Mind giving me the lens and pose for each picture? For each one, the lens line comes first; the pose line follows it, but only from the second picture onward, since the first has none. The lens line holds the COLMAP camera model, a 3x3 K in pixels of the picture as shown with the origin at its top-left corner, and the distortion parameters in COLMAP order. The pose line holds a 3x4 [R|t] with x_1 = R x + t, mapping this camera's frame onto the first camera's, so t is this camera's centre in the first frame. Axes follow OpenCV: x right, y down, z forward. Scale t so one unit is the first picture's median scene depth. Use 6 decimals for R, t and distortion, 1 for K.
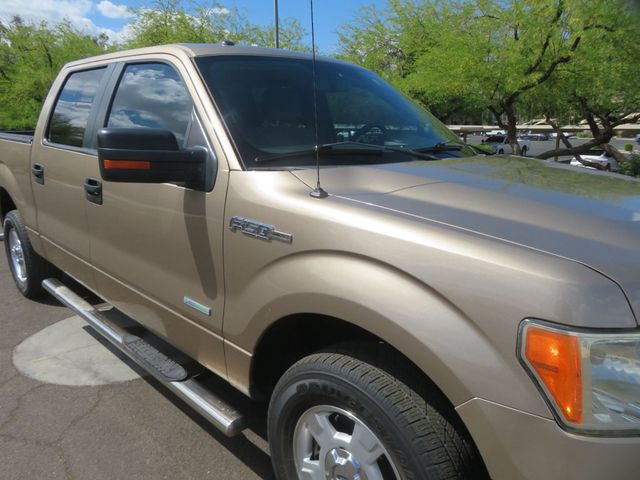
lens RADIAL K [[437.0, 0, 323.5], [0, 437.0, 237.4], [0, 0, 1]] dist [-0.032052, 0.005651]
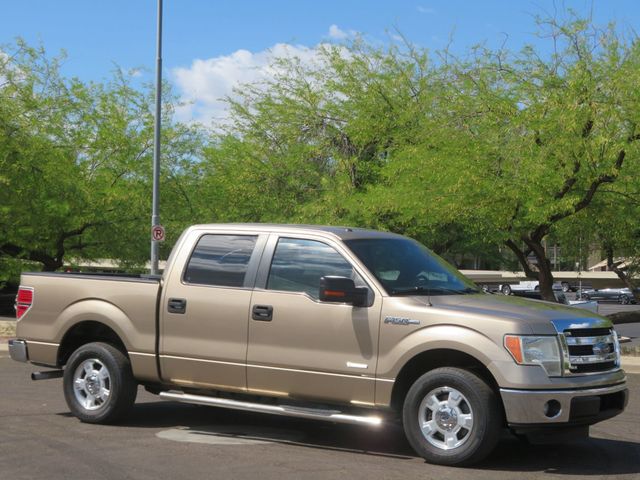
lens RADIAL K [[1204.0, 0, 325.3], [0, 1204.0, 239.9], [0, 0, 1]] dist [-0.033090, 0.000000]
pose [[0.980861, 0.024315, 0.193186, -0.229430], [0.028239, 0.963918, -0.264698, 0.159997], [-0.192651, 0.265088, 0.944783, -0.651392]]
